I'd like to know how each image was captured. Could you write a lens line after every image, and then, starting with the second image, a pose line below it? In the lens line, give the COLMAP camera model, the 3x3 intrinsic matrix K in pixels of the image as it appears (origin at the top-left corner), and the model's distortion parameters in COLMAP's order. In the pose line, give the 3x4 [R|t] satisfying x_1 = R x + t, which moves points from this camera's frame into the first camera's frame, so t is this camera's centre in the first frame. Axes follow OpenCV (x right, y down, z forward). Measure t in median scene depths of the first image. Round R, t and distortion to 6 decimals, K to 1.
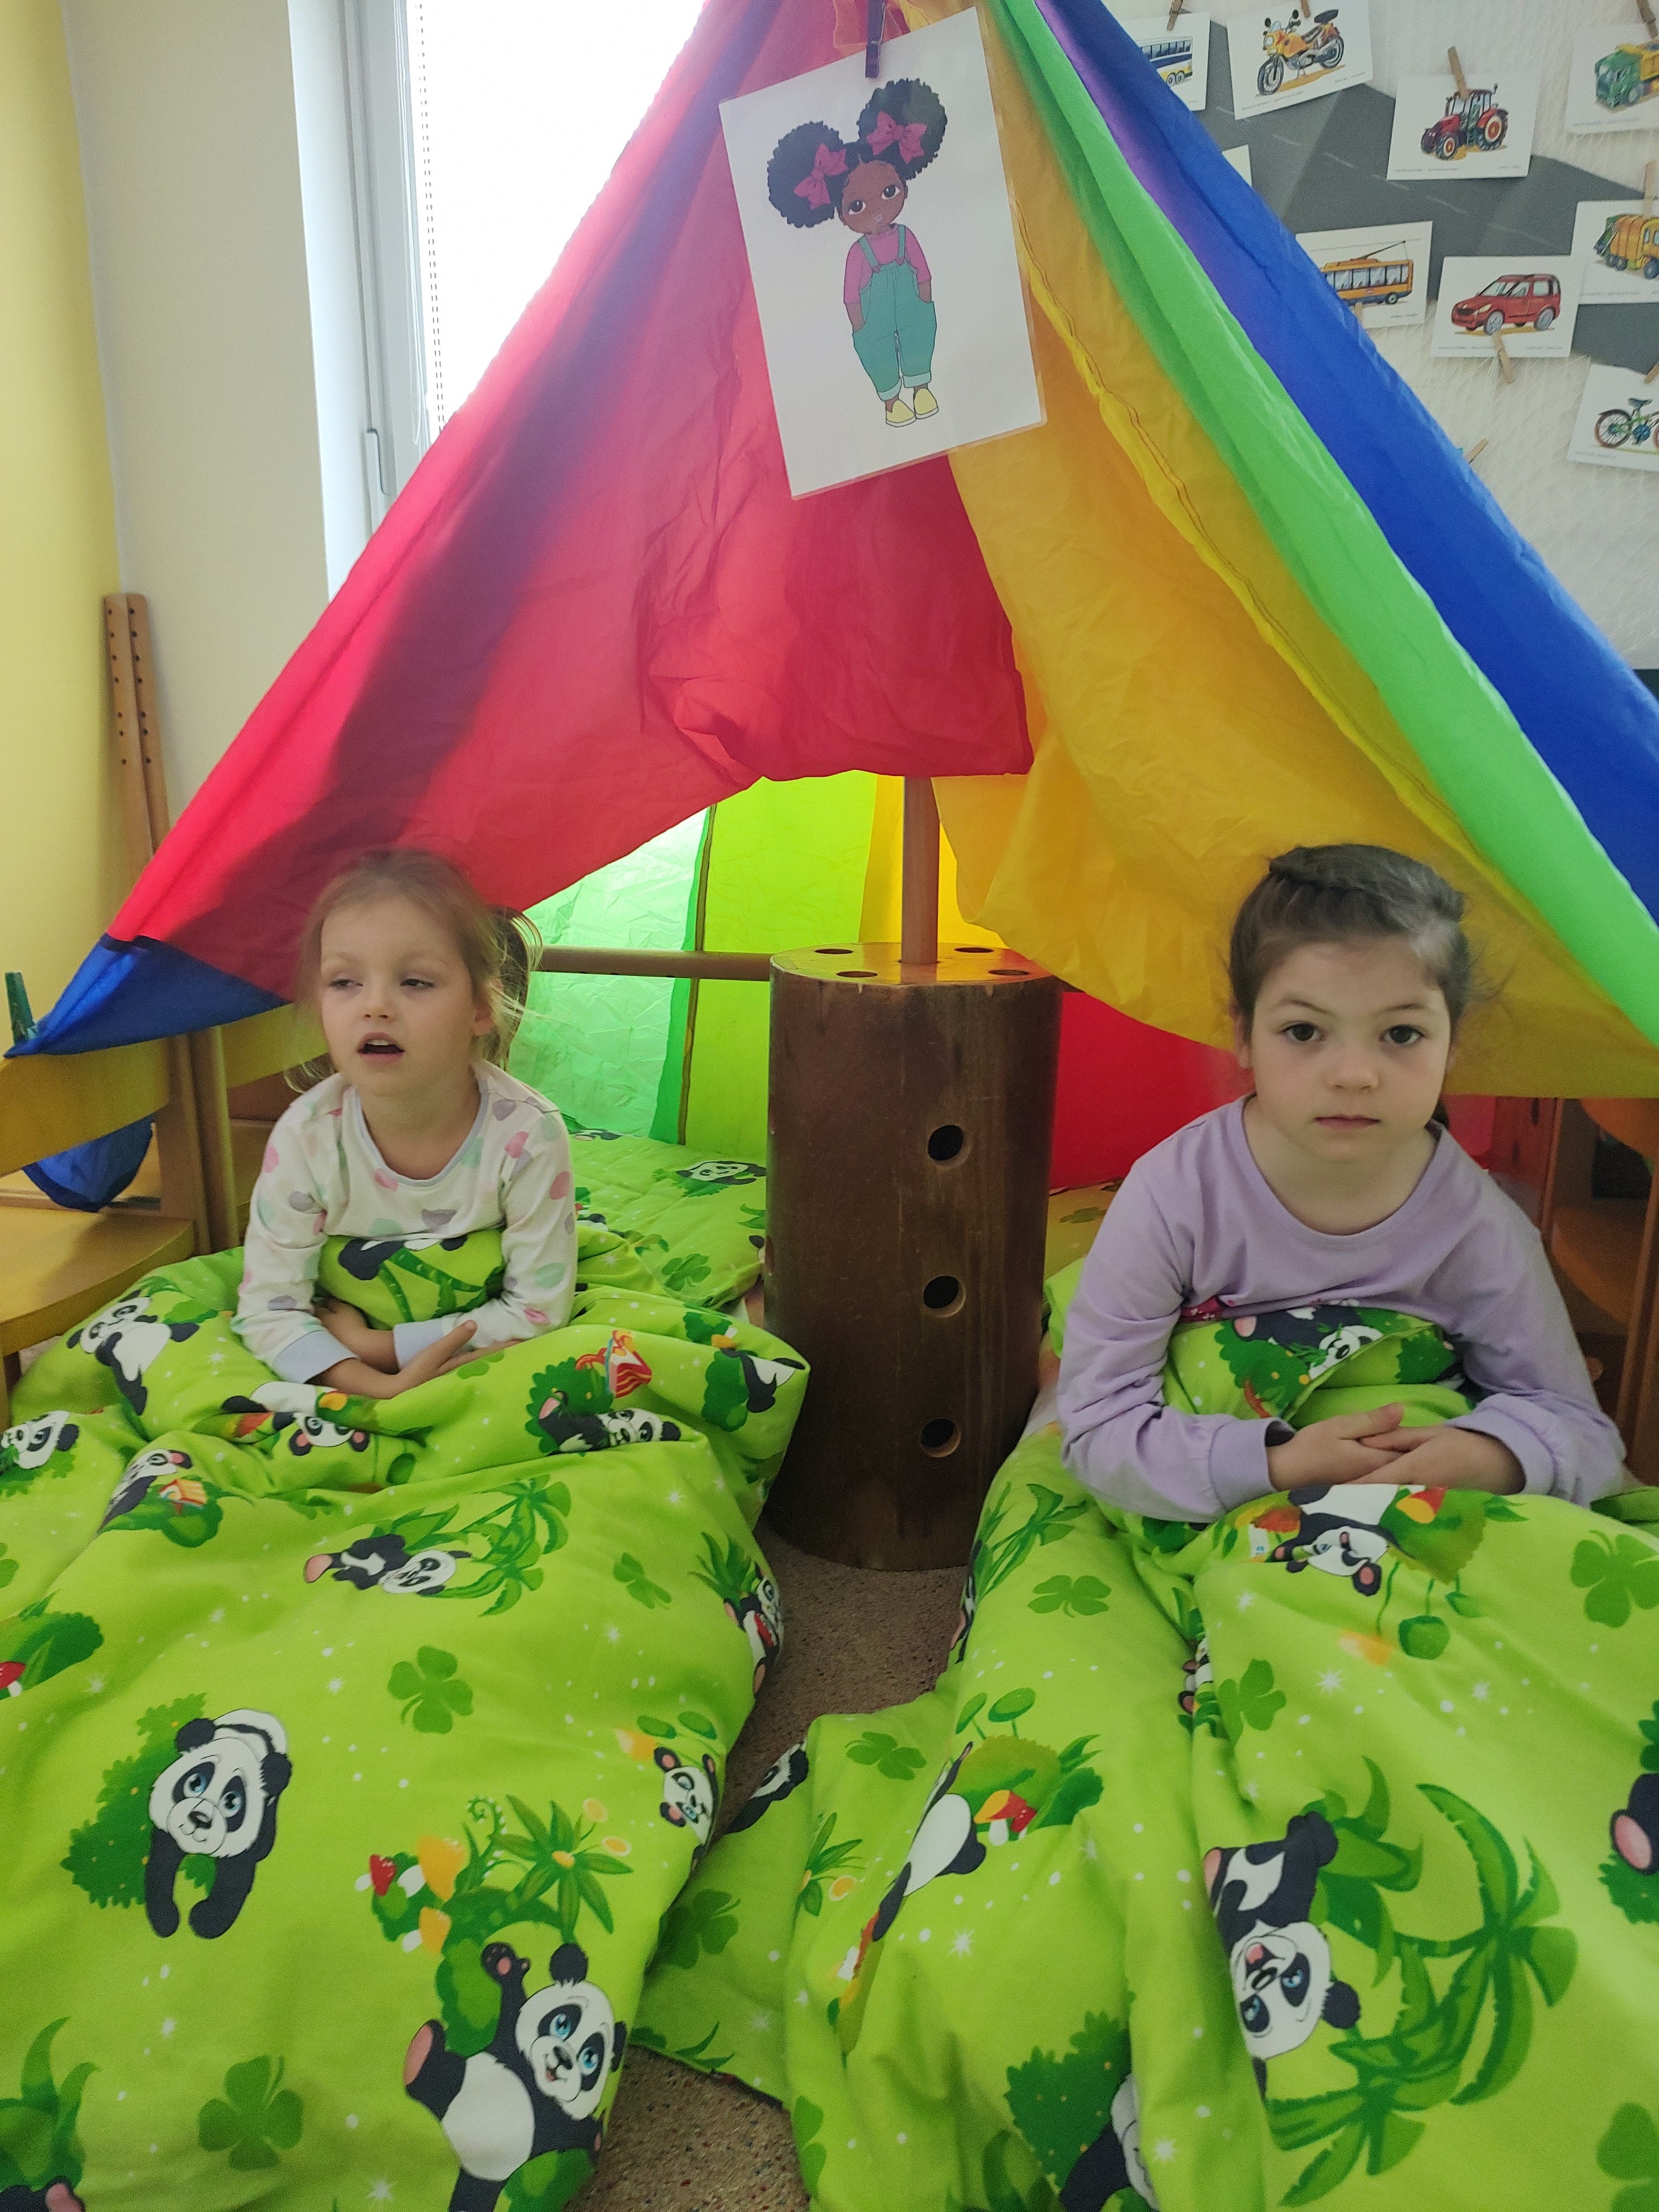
lens RADIAL K [[1719.2, 0, 829.5], [0, 1719.2, 1106.0], [0, 0, 1]] dist [0.046960, -0.000205]
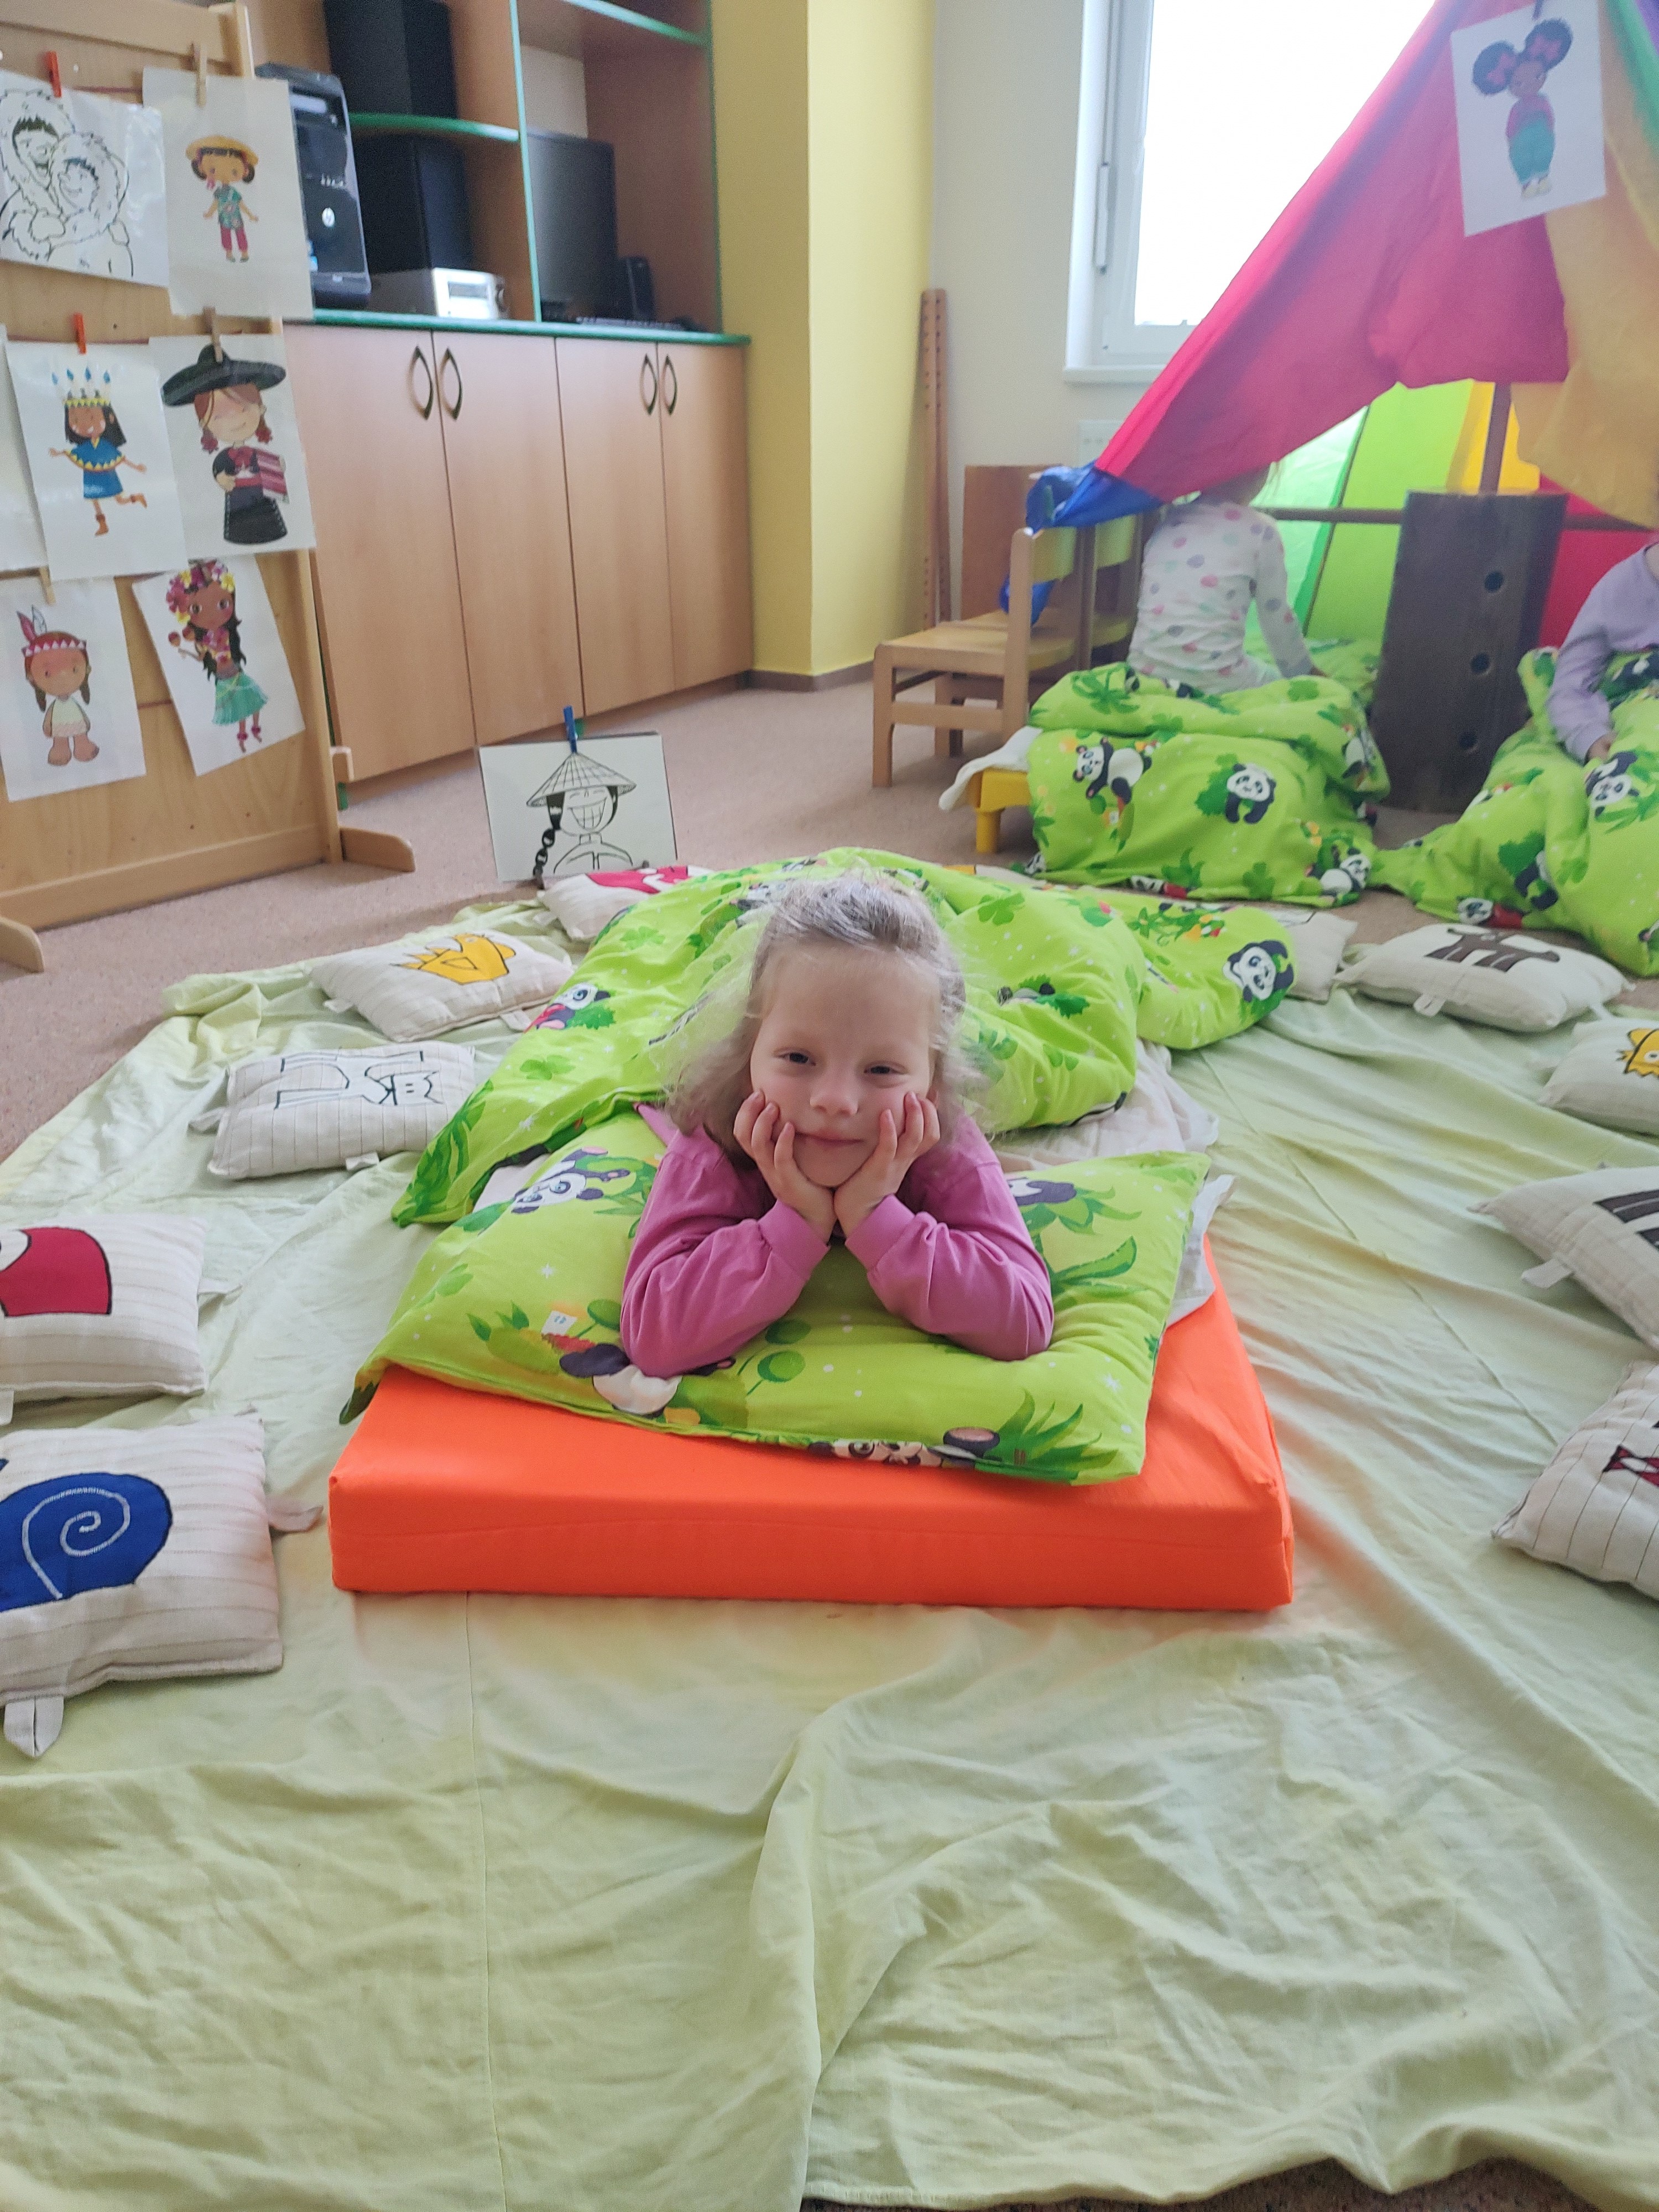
lens RADIAL K [[1687.3, 0, 829.5], [0, 1687.3, 1106.0], [0, 0, 1]] dist [-0.004409, 0.044465]
pose [[0.965653, 0.097915, -0.240682, -0.166692], [-0.055292, 0.982500, 0.177866, 0.362802], [0.253886, -0.158449, 0.954168, -1.328244]]
